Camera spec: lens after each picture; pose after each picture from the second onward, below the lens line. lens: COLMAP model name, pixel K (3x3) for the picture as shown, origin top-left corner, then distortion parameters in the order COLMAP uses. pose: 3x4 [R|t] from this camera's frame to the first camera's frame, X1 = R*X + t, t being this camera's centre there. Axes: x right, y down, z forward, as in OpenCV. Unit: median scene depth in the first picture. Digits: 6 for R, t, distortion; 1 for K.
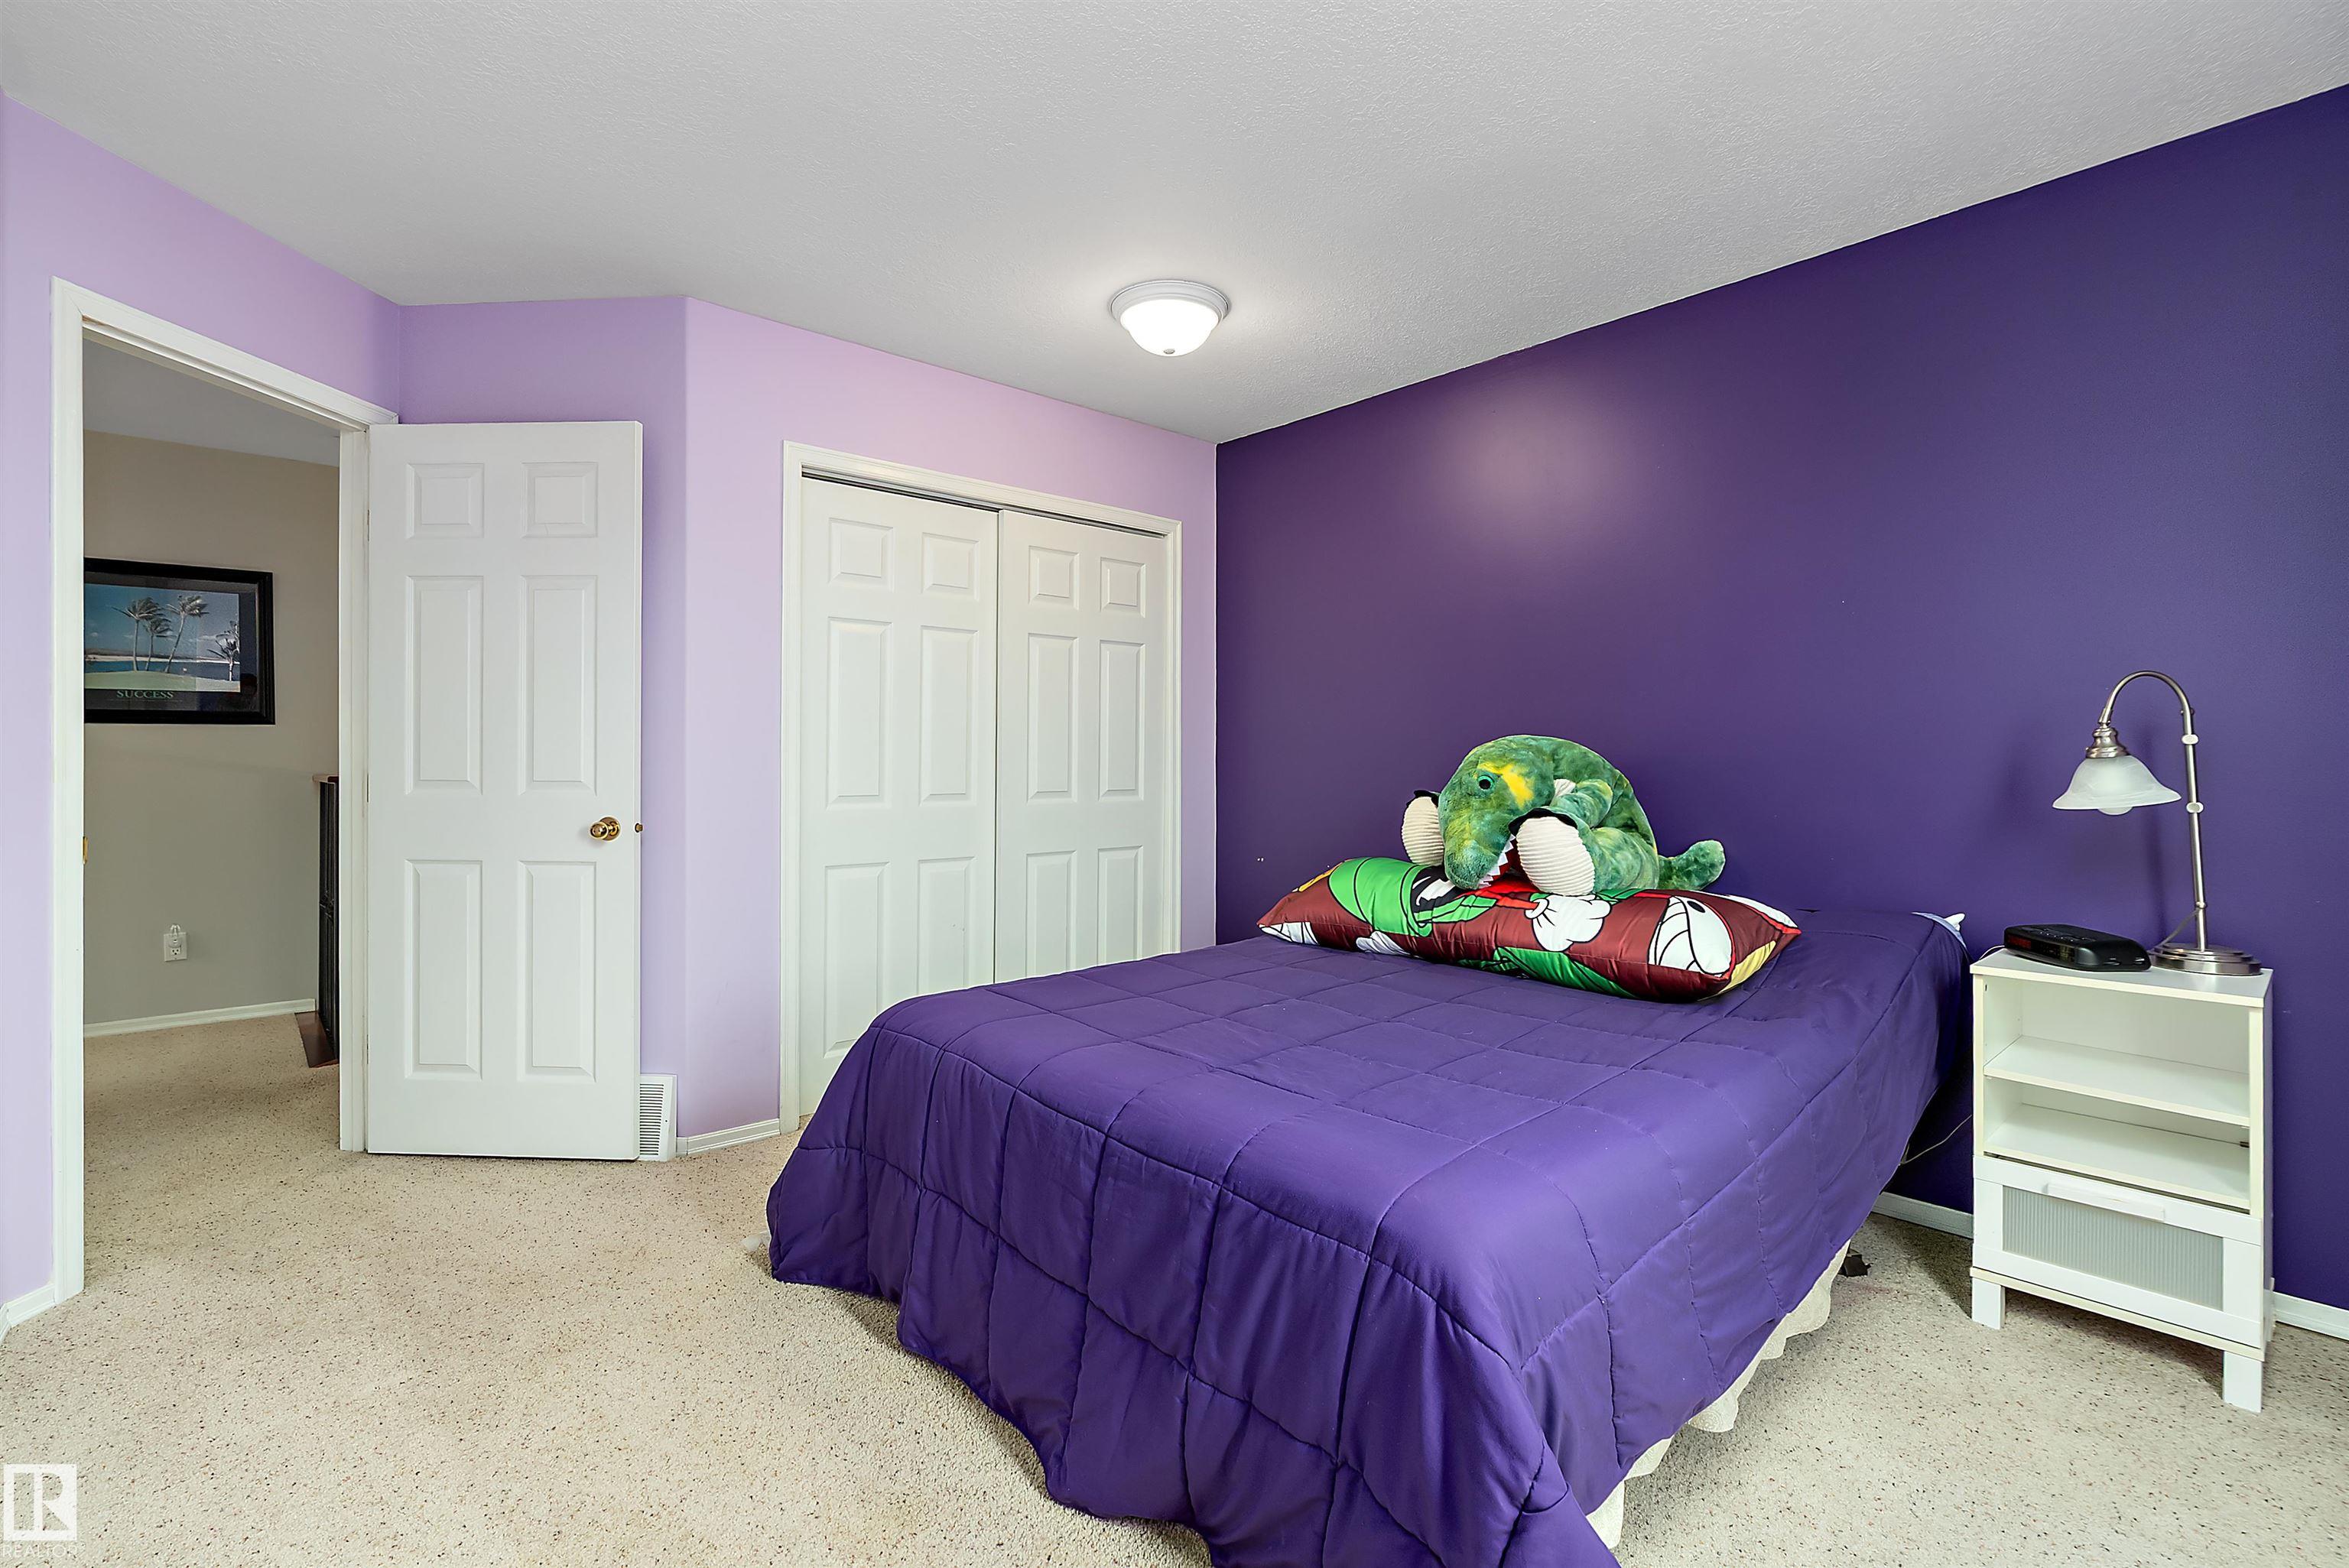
lens RADIAL K [[1056.2, 0, 1164.5], [0, 1056.2, 785.9], [0, 0, 1]] dist [-0.003240, 0.000215]
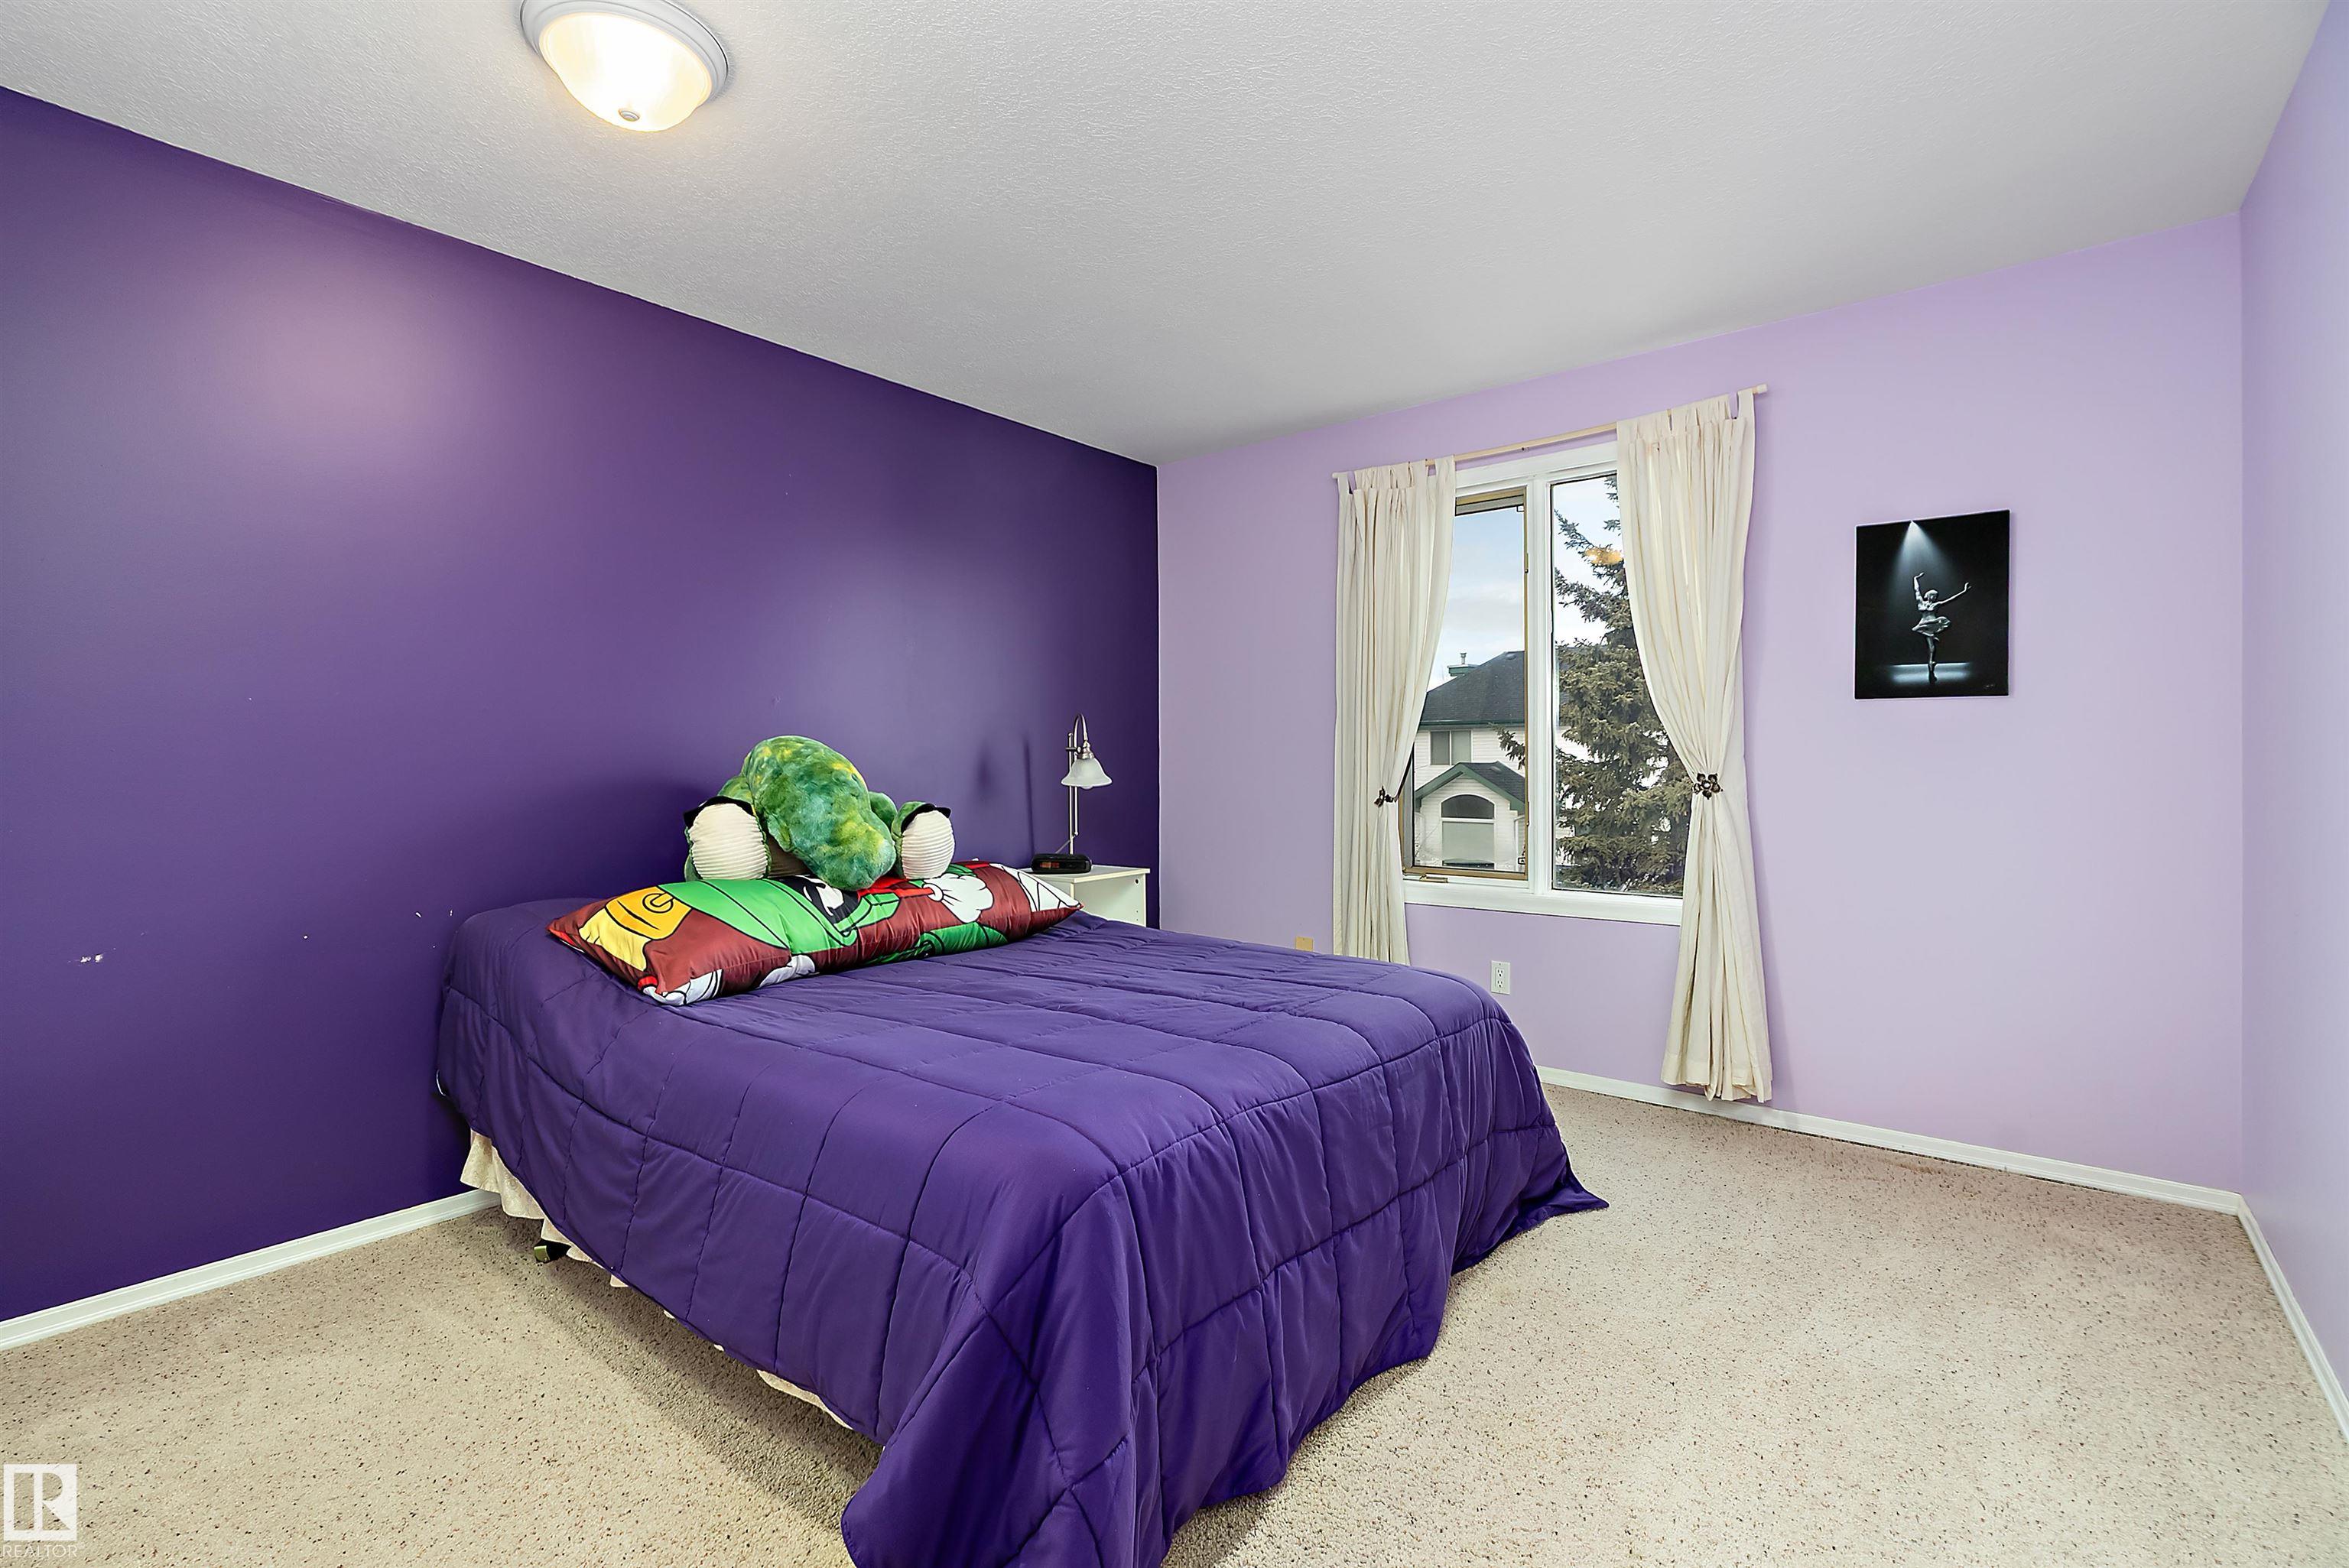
lens RADIAL K [[1056.2, 0, 1164.5], [0, 1056.2, 785.9], [0, 0, 1]] dist [-0.003240, 0.000215]
pose [[-0.174498, -0.025337, 0.984331, -0.840933], [0.020371, 0.999362, 0.029336, -0.027059], [-0.984447, 0.025171, -0.173870, 0.999668]]
